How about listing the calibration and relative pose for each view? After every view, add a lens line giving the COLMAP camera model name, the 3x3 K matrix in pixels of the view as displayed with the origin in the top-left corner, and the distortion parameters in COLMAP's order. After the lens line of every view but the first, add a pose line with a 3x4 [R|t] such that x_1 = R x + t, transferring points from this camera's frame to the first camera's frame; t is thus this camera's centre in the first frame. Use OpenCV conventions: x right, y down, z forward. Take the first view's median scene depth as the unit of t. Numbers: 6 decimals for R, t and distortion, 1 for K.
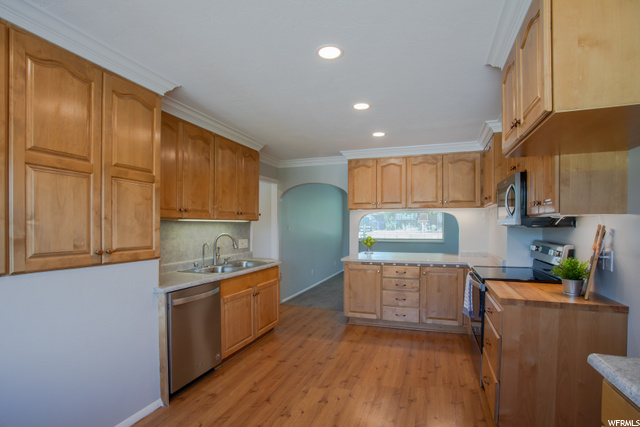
lens RADIAL K [[318.3, 0, 321.6], [0, 318.3, 230.0], [0, 0, 1]] dist [-0.090539, 0.049223]
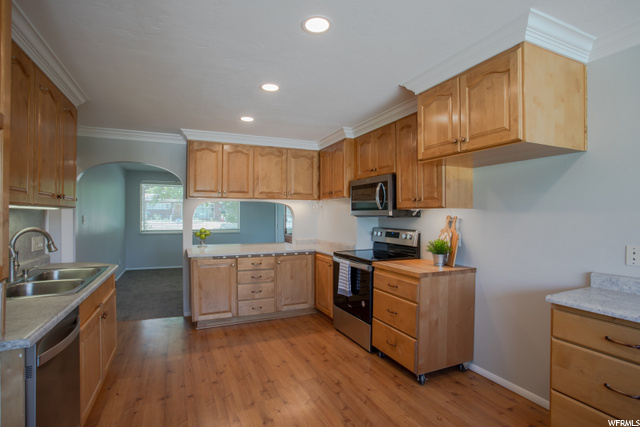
lens RADIAL K [[313.7, 0, 316.2], [0, 313.7, 214.9], [0, 0, 1]] dist [-0.084885, 0.046523]
pose [[0.724559, 0.002726, 0.689207, -0.284980], [0.008926, 0.999871, -0.013338, -0.002555], [-0.689155, 0.015817, 0.724442, 0.175295]]
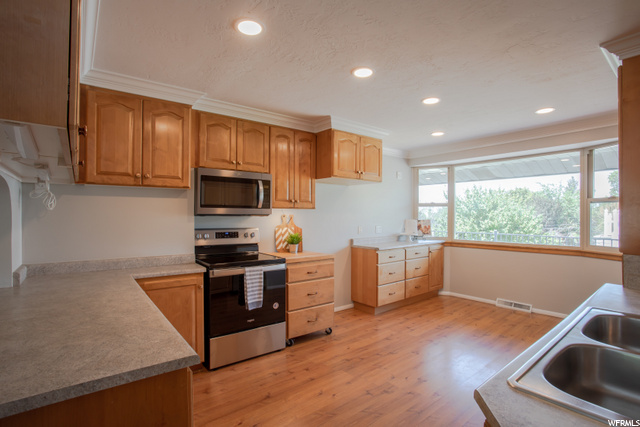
lens RADIAL K [[313.7, 0, 316.2], [0, 313.7, 214.9], [0, 0, 1]] dist [-0.084885, 0.046523]
pose [[-0.844980, -0.001828, 0.534794, -0.147364], [0.005551, 0.999910, 0.012189, -0.017348], [-0.534769, 0.013268, -0.844894, 1.239608]]
